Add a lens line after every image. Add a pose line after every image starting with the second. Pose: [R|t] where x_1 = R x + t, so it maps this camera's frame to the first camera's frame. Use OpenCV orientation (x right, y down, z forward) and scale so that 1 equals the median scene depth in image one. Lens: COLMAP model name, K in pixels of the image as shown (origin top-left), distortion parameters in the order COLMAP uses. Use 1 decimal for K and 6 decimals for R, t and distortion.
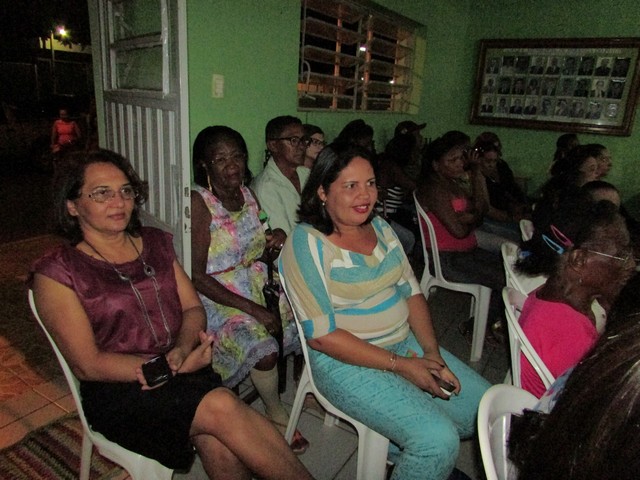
lens RADIAL K [[457.3, 0, 320.0], [0, 457.3, 240.0], [0, 0, 1]] dist [-0.023869, 0.003547]
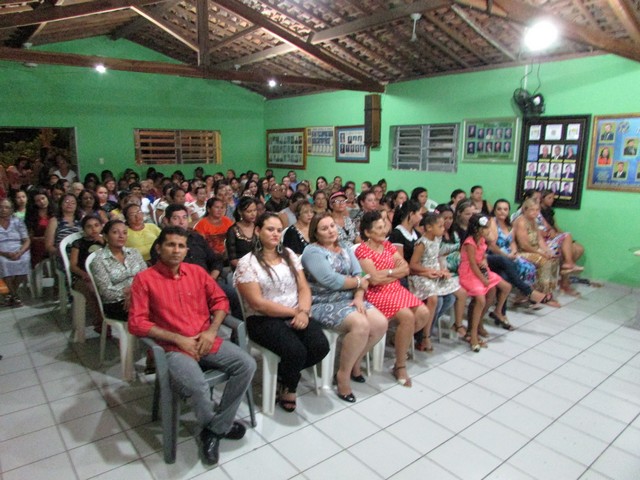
lens RADIAL K [[457.3, 0, 320.0], [0, 457.3, 240.0], [0, 0, 1]] dist [-0.023869, 0.003547]
pose [[0.956418, 0.009136, -0.291857, 1.309445], [-0.042034, 0.993408, -0.106648, 0.331708], [0.288959, 0.114268, 0.950498, -1.018284]]
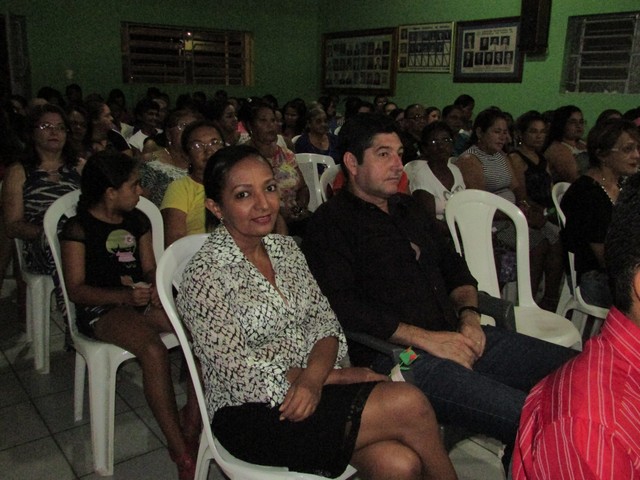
lens RADIAL K [[579.9, 0, 320.0], [0, 579.9, 240.0], [0, 0, 1]] dist [-0.035228, 0.004873]
pose [[0.957514, 0.038236, -0.285842, 0.917043], [-0.054366, 0.997333, -0.048704, 0.294490], [0.283217, 0.062175, 0.957038, -0.700308]]
